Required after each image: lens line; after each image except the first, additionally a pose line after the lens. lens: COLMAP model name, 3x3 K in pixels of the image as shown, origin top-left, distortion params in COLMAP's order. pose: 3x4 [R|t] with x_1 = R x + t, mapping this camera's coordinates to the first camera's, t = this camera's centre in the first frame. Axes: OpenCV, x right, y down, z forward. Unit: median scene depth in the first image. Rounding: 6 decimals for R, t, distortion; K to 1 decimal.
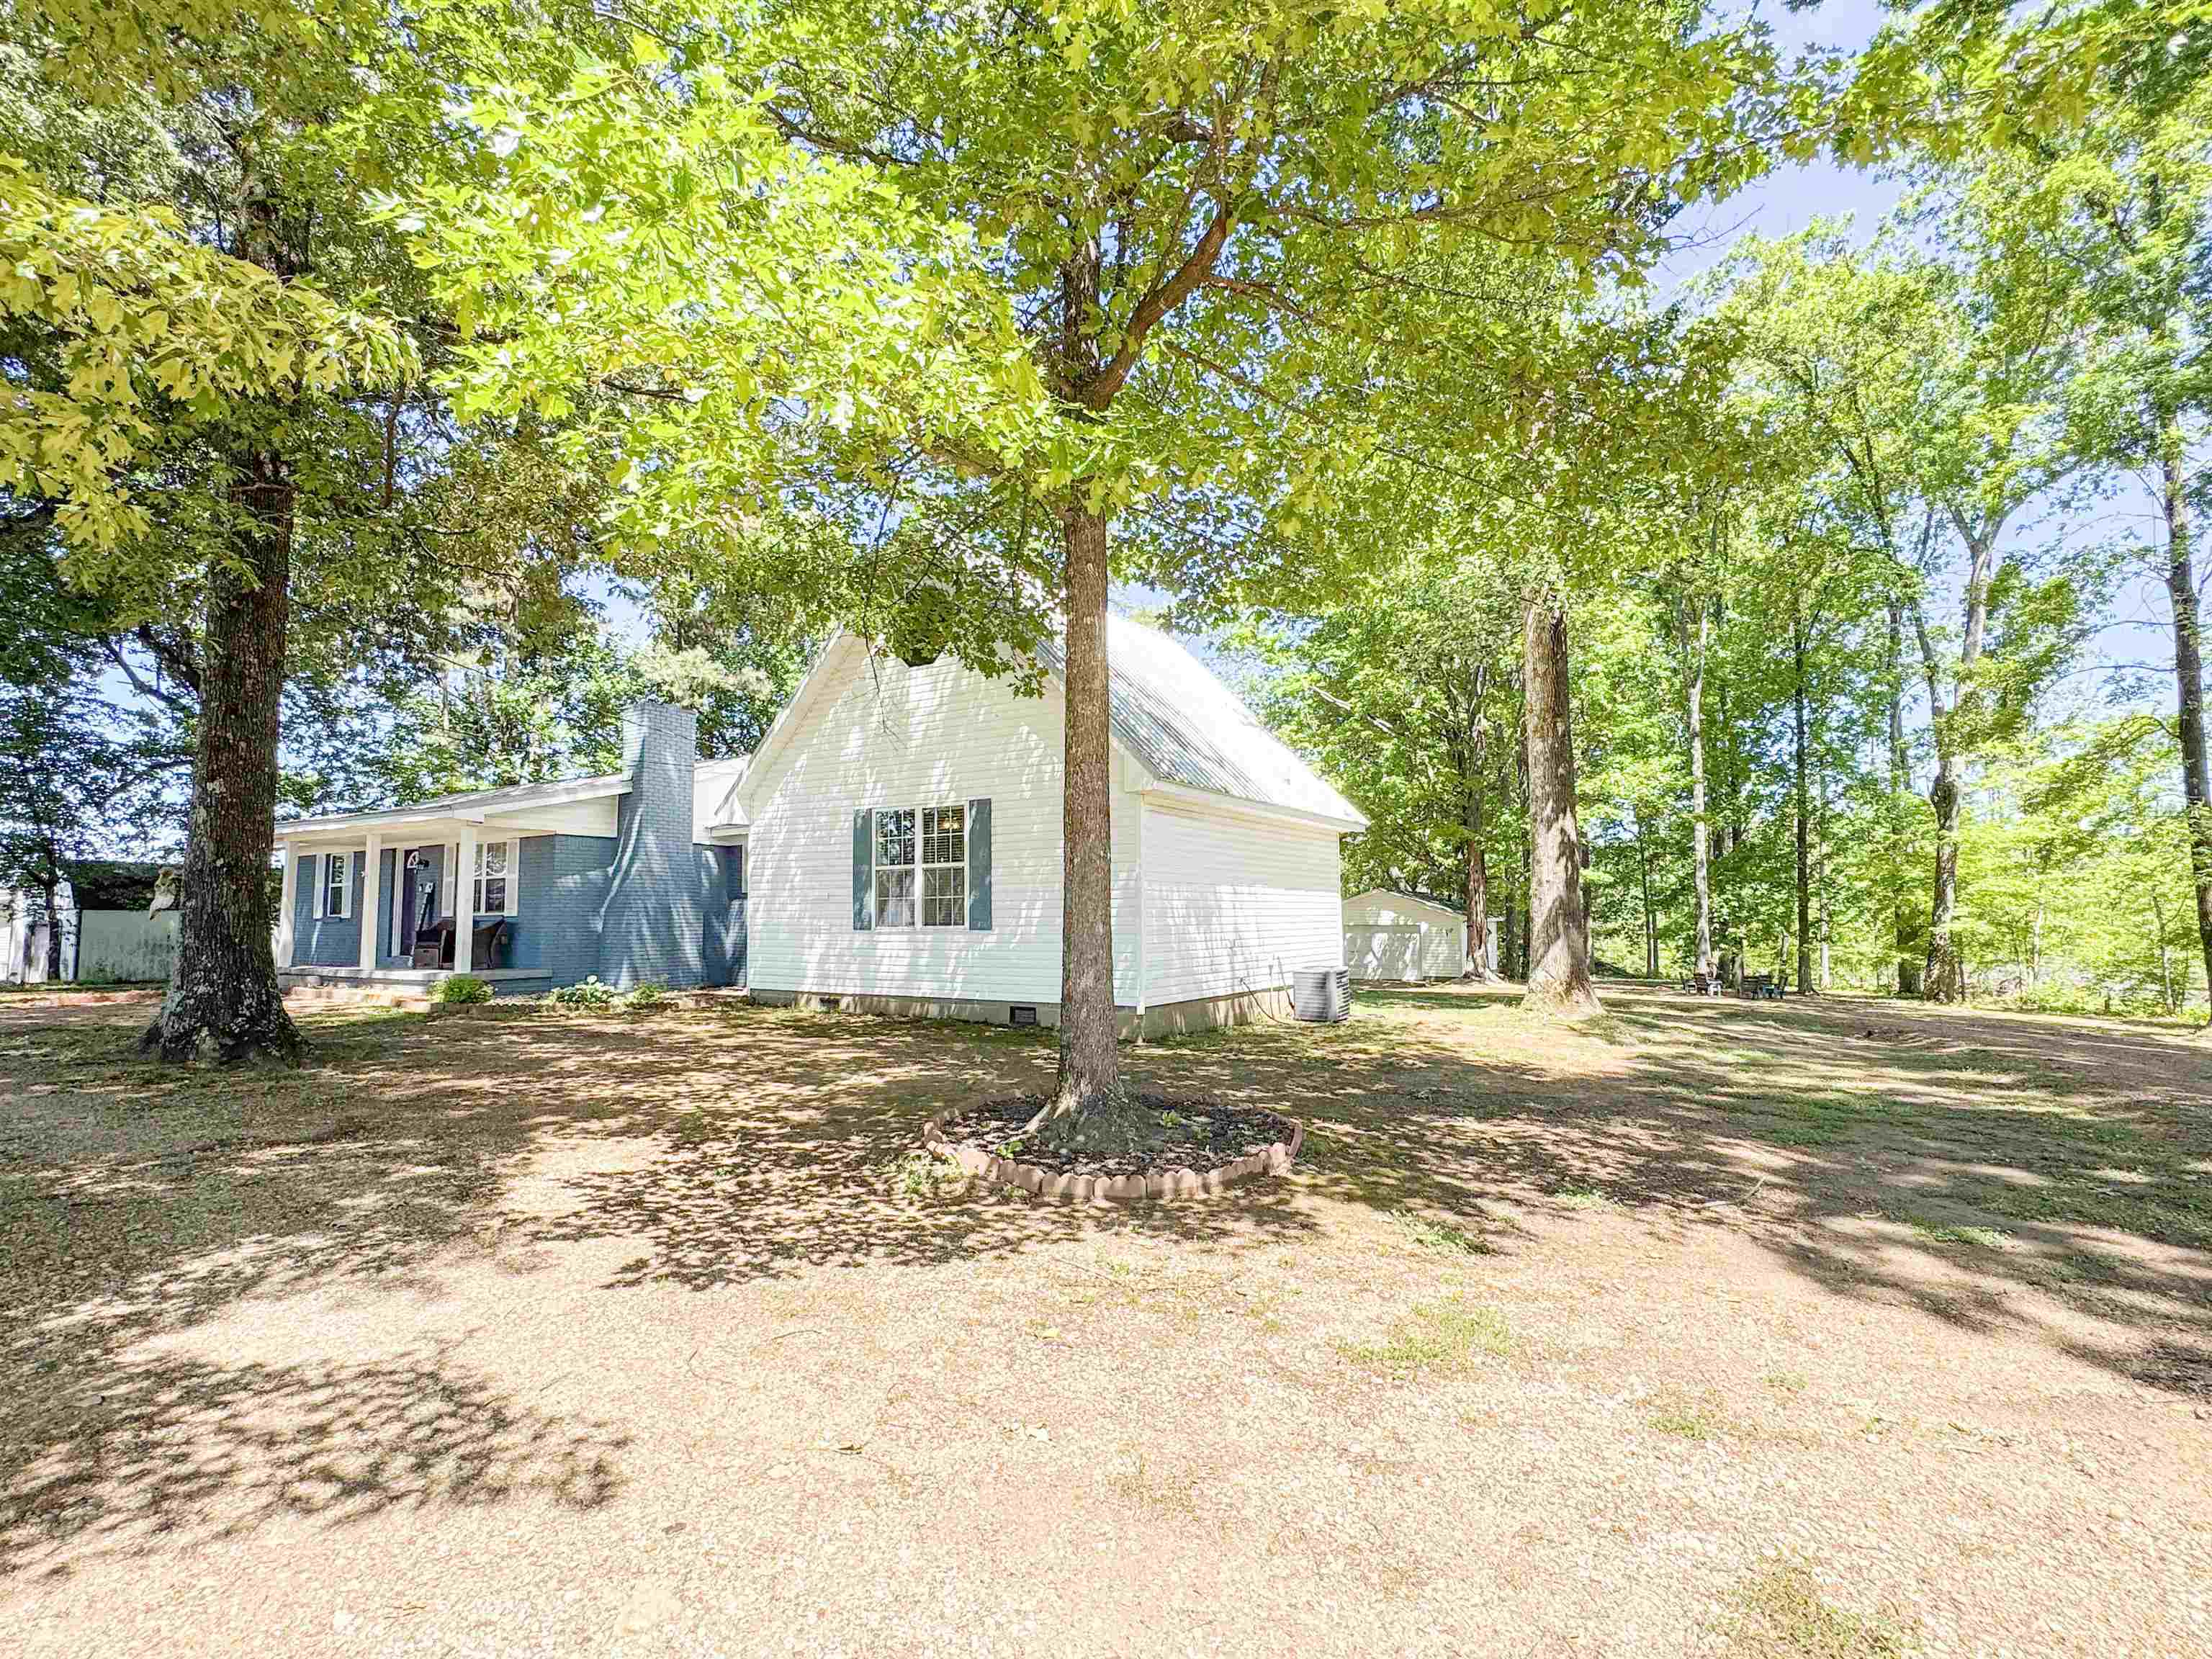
lens RADIAL K [[1060.2, 0, 1100.9], [0, 1060.2, 830.8], [0, 0, 1]] dist [-0.002873, -0.000314]
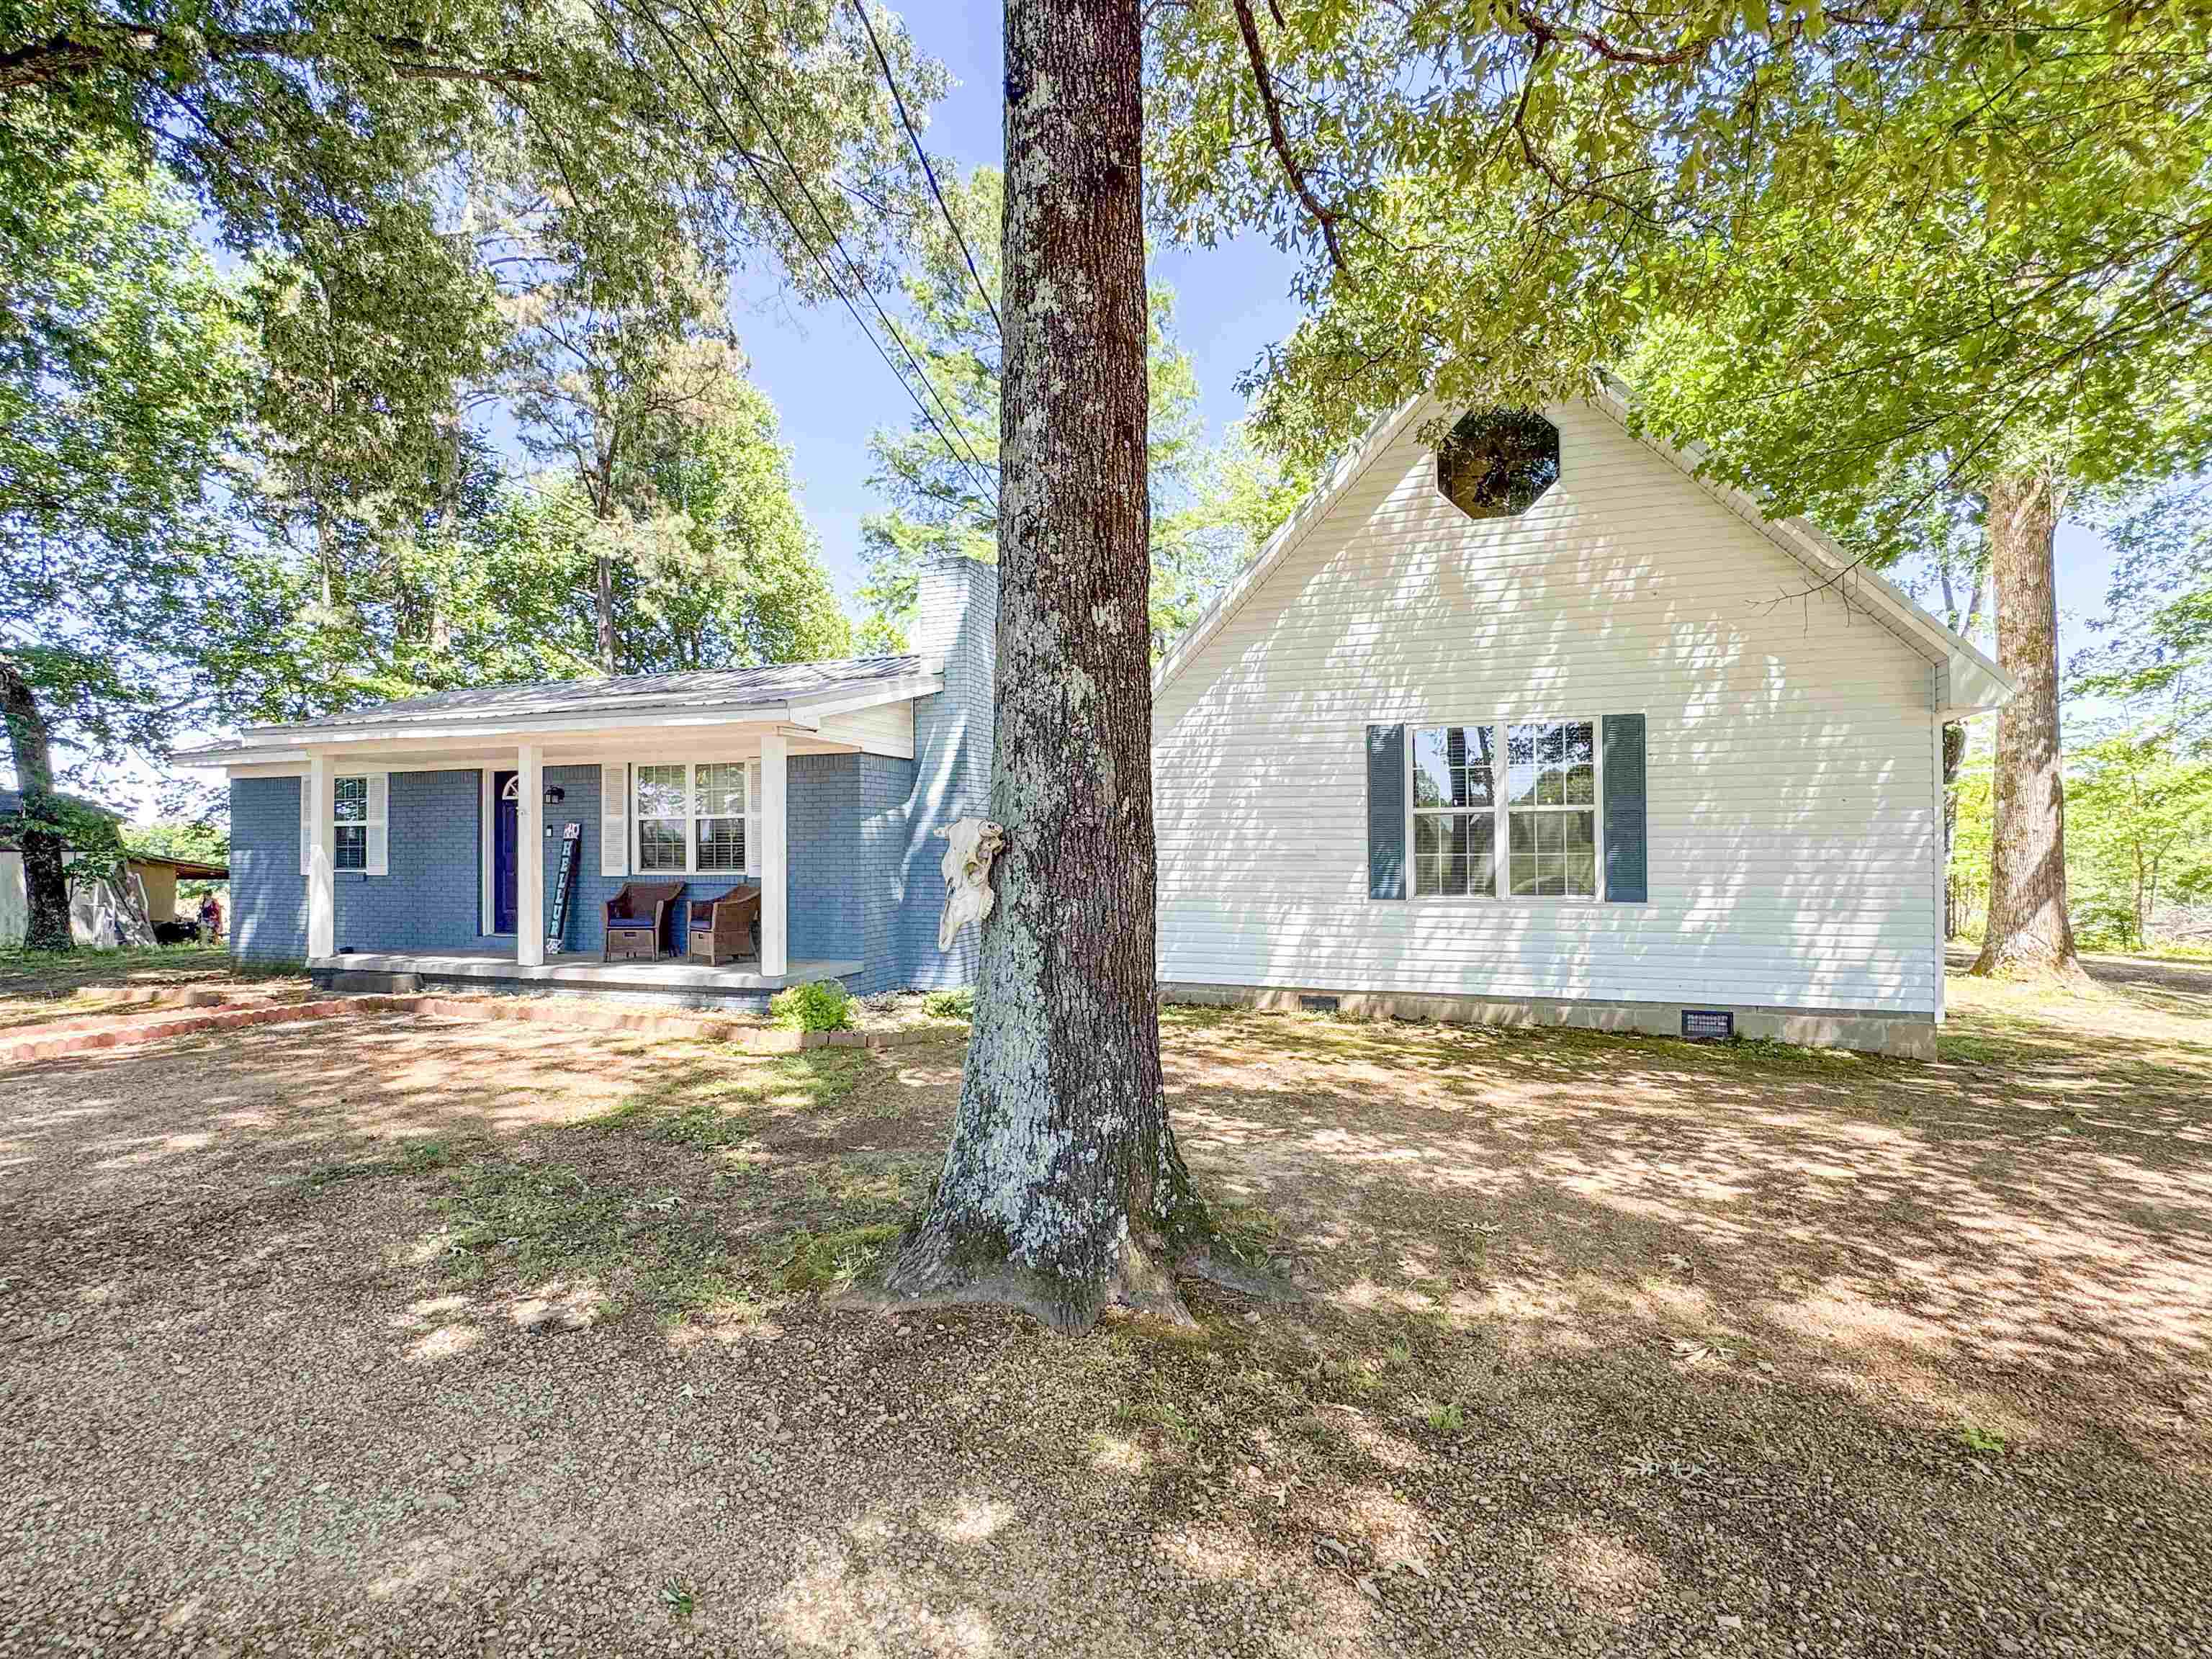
lens RADIAL K [[1053.9, 0, 1107.7], [0, 1053.9, 832.3], [0, 0, 1]] dist [-0.002779, 0.000004]
pose [[0.976286, 0.004490, 0.216438, -0.550120], [-0.018769, 0.997776, 0.063962, 0.008117], [-0.215669, -0.066508, 0.974199, 0.362569]]
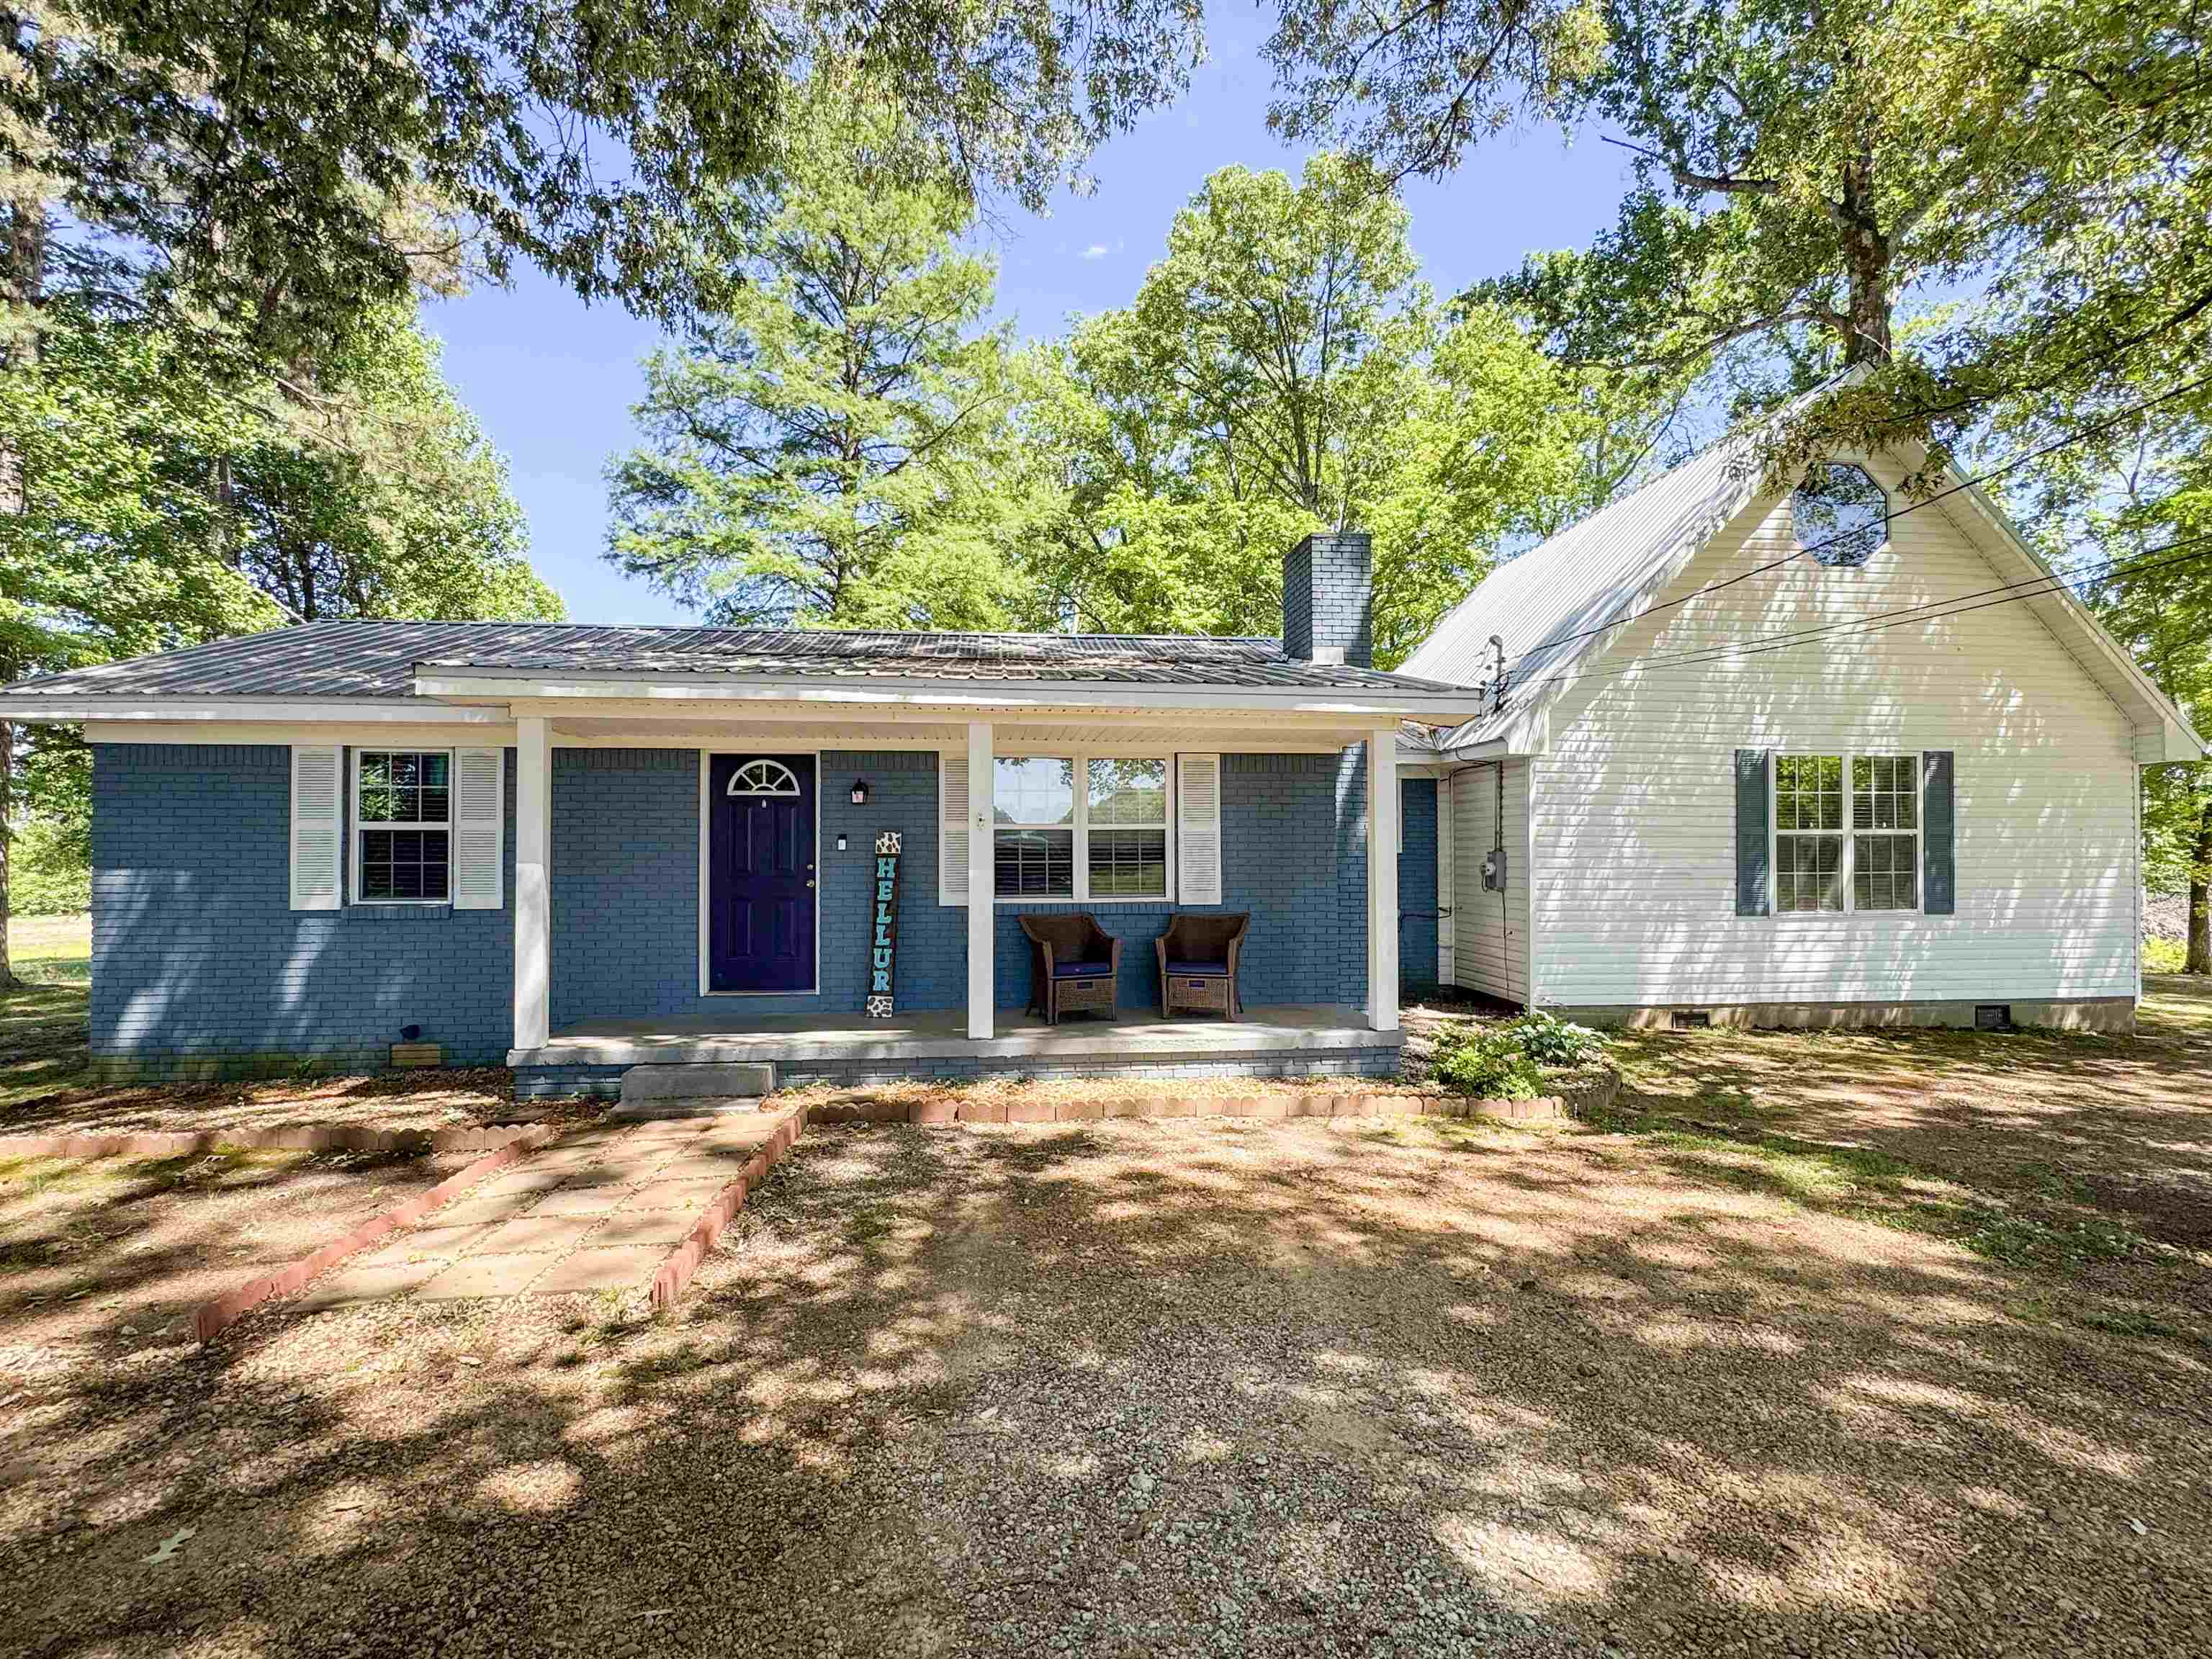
lens RADIAL K [[1060.2, 0, 1100.9], [0, 1060.2, 830.8], [0, 0, 1]] dist [-0.002873, -0.000314]
pose [[0.795291, 0.022328, 0.605817, -1.018856], [-0.051845, 0.998165, 0.031272, 0.034774], [-0.604007, -0.056279, 0.794989, 0.686390]]
